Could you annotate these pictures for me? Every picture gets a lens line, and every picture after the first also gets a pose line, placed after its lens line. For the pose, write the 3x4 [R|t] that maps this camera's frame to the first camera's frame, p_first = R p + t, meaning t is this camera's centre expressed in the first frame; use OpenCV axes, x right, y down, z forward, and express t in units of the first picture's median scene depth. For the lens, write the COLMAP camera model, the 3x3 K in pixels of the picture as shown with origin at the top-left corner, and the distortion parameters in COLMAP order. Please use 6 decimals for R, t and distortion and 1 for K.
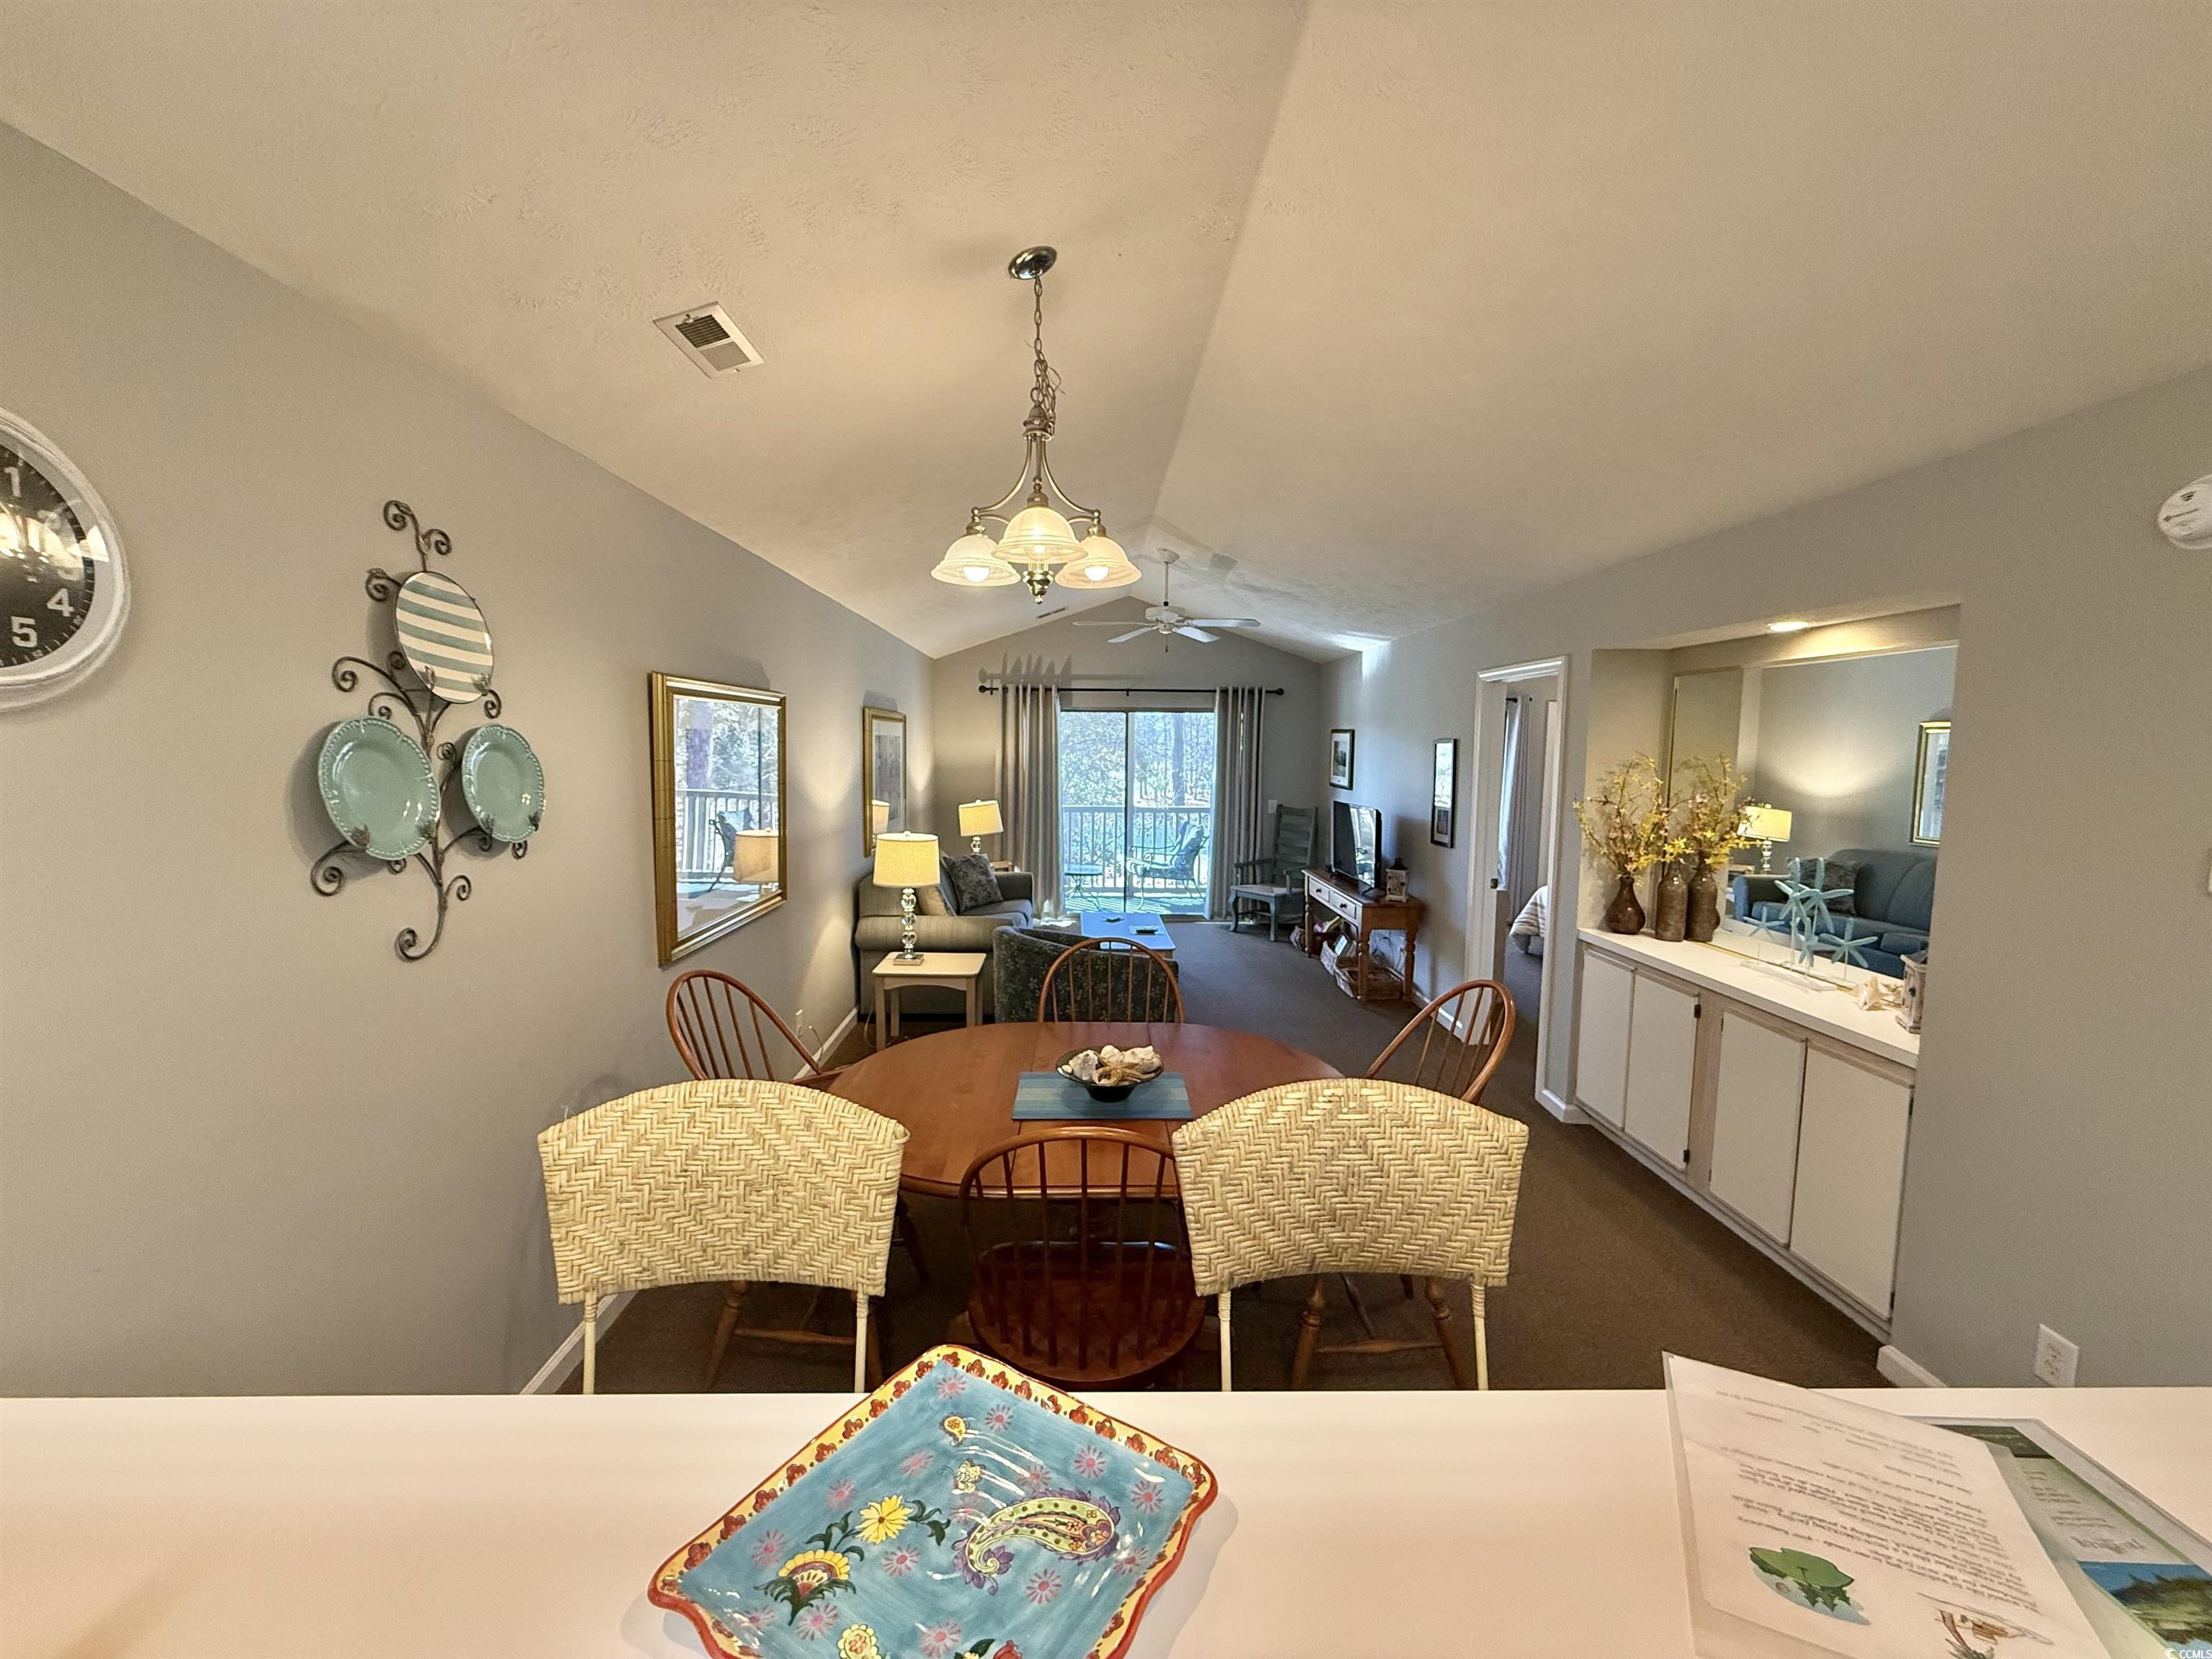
lens RADIAL K [[883.9, 0, 1101.7], [0, 883.9, 824.7], [0, 0, 1]] dist [0.003987, 0.000298]
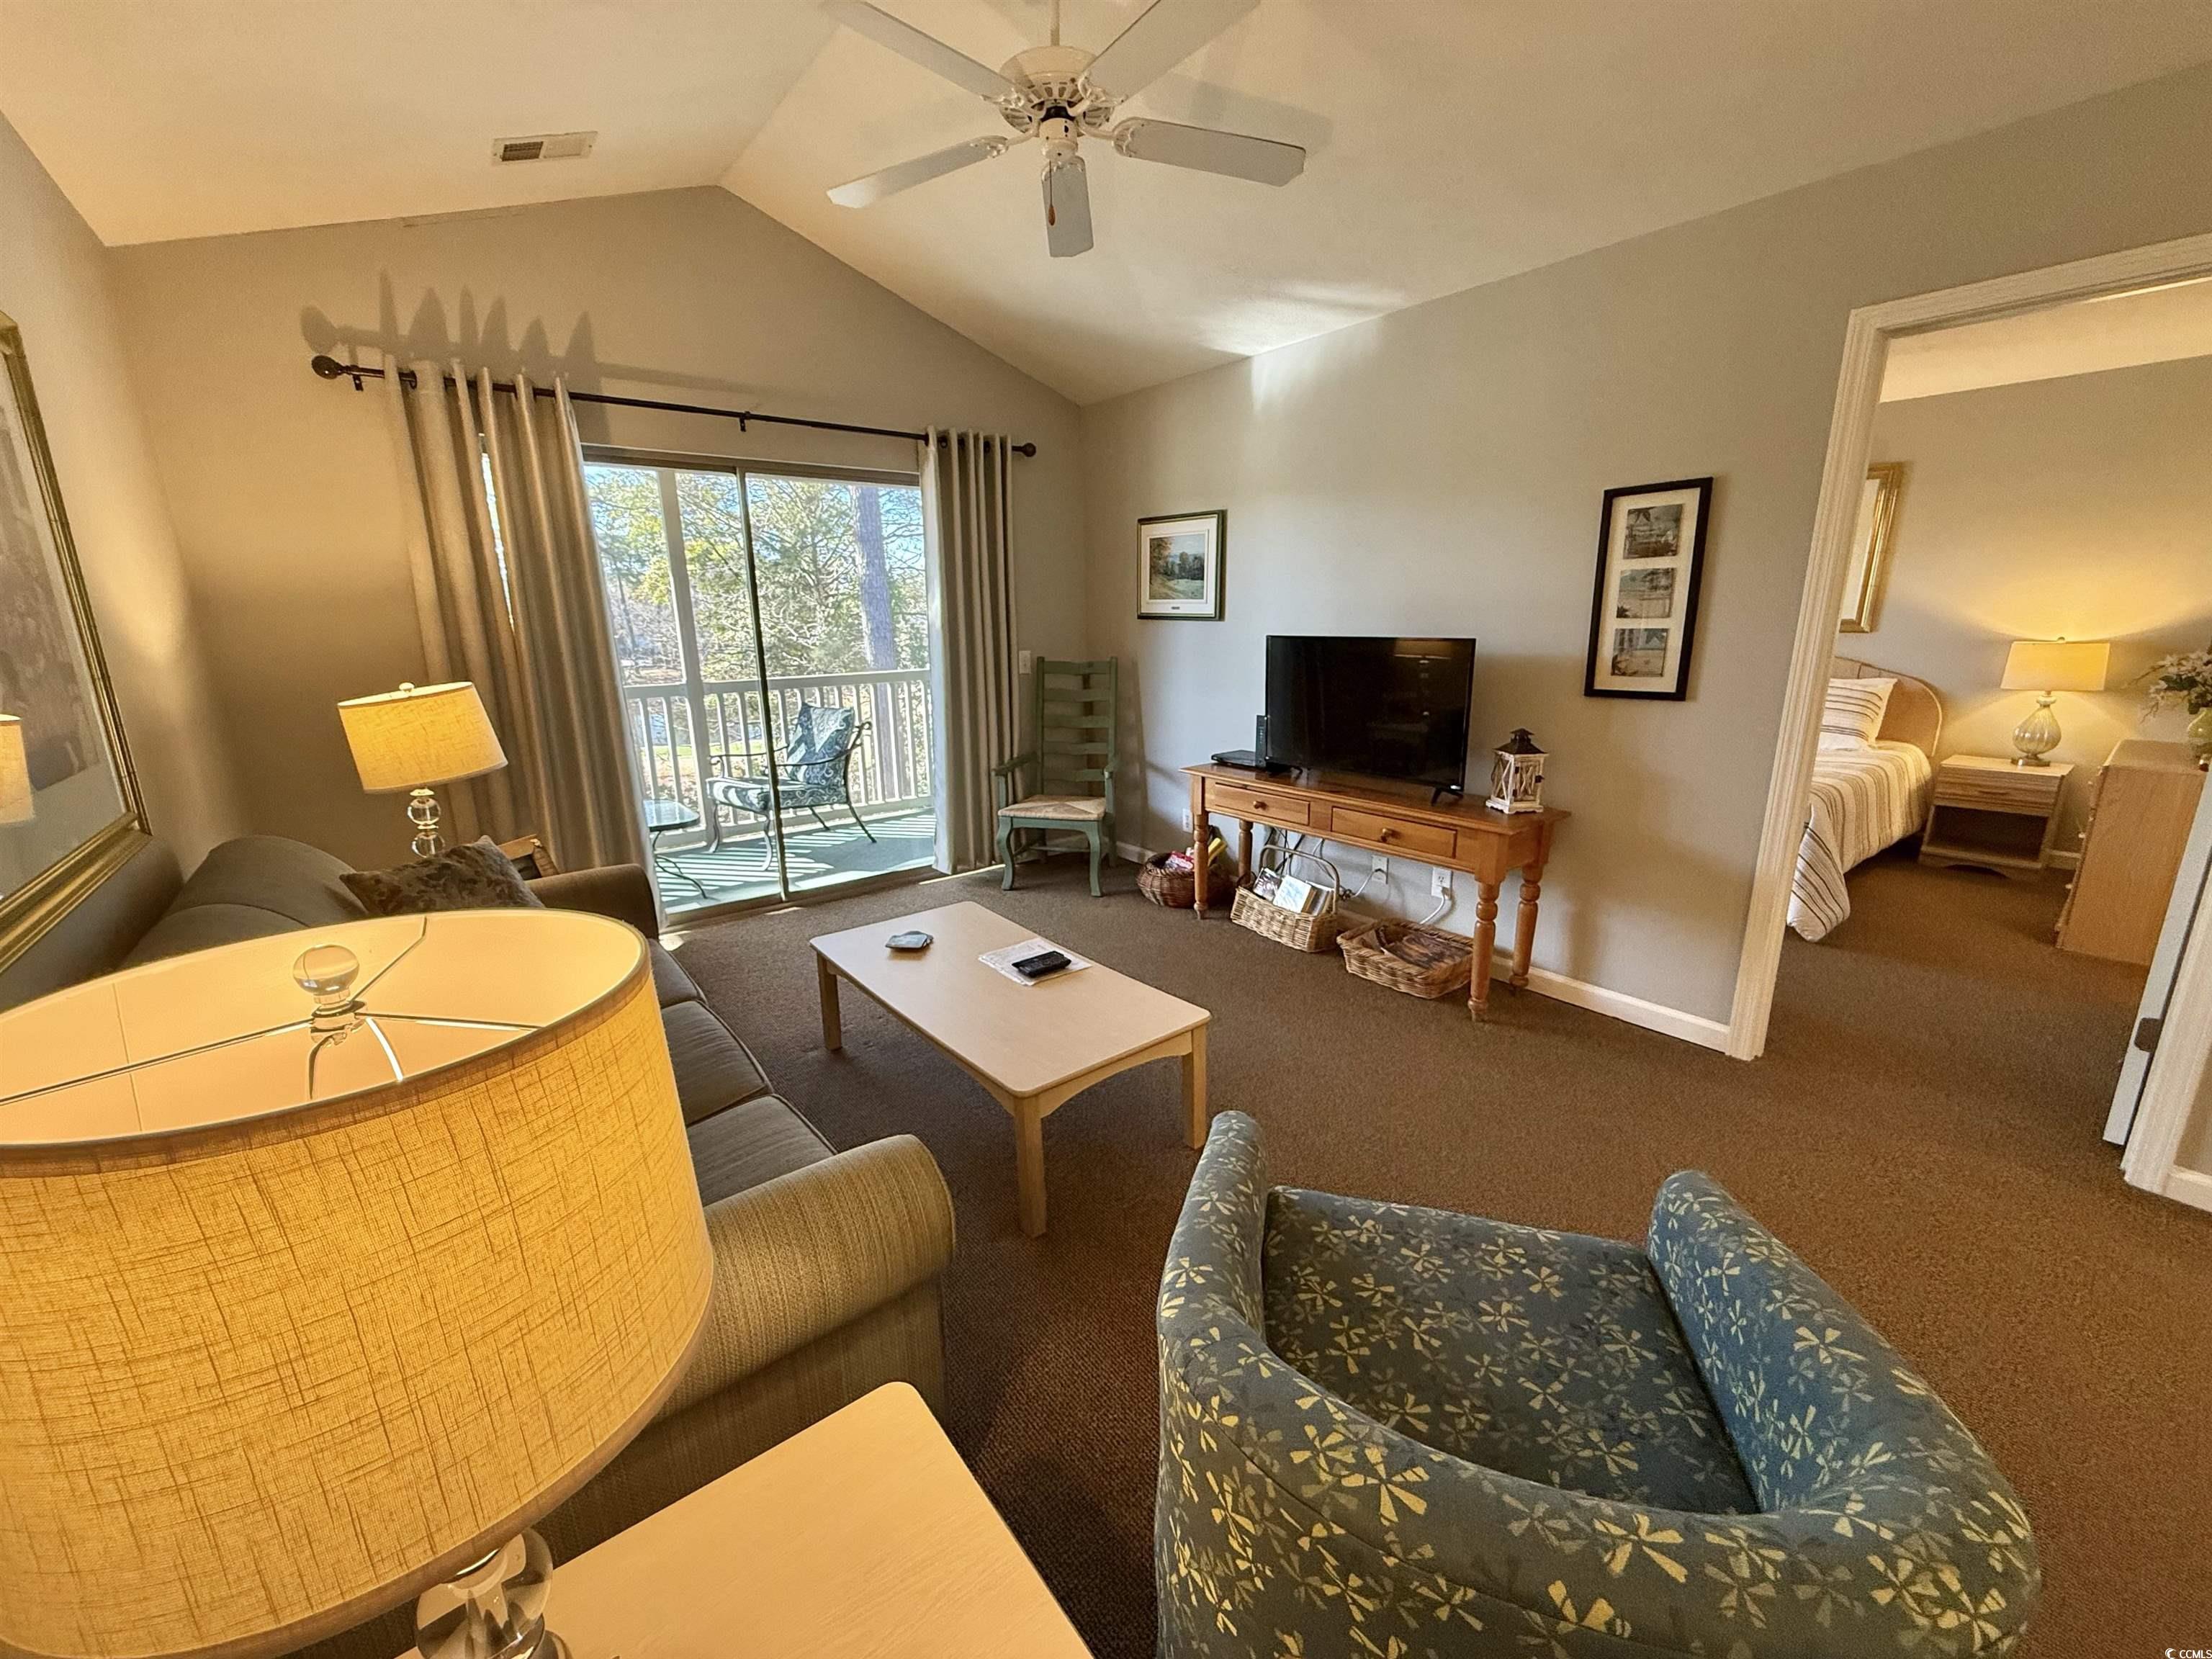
lens RADIAL K [[883.9, 0, 1107.1], [0, 883.9, 826.2], [0, 0, 1]] dist [0.003987, 0.000298]
pose [[0.798506, -0.162944, 0.579515, -0.120625], [0.076919, 0.982396, 0.170238, -0.009944], [-0.597053, -0.091360, 0.796983, 0.513803]]
